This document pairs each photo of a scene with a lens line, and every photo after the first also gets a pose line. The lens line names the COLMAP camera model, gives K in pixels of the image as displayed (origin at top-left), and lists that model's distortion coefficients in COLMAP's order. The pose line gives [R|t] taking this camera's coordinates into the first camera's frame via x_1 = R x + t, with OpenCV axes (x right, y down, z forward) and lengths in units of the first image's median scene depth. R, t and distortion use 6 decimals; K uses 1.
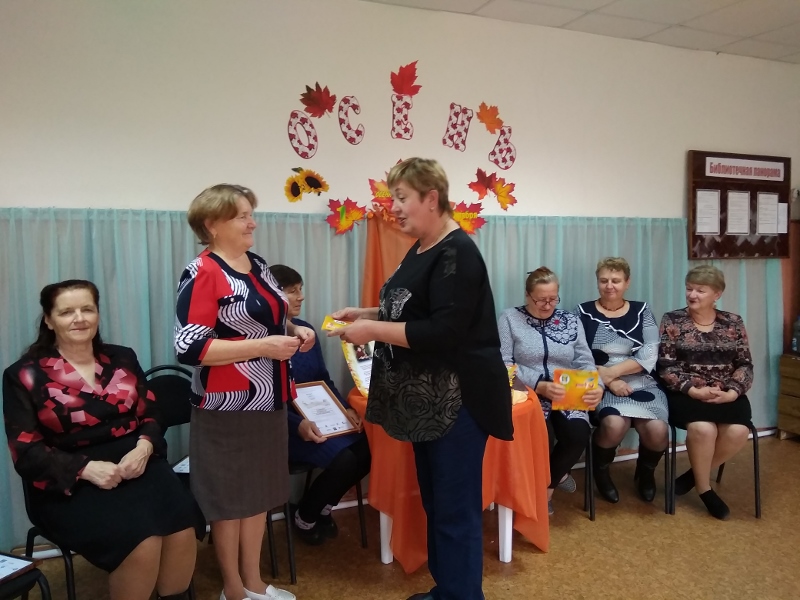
lens RADIAL K [[662.0, 0, 416.3], [0, 662.0, 301.4], [0, 0, 1]] dist [0.129529, -0.242140]
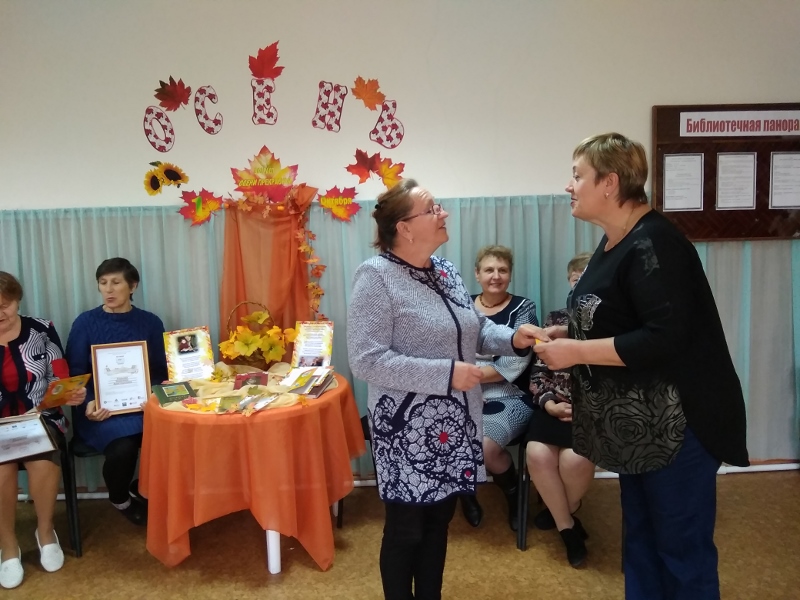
lens RADIAL K [[662.0, 0, 416.3], [0, 662.0, 301.4], [0, 0, 1]] dist [0.129529, -0.242140]
pose [[0.918571, 0.017766, -0.394856, 0.567108], [-0.009305, 0.999684, 0.023334, -0.012490], [0.395146, -0.017760, 0.918447, 0.191879]]
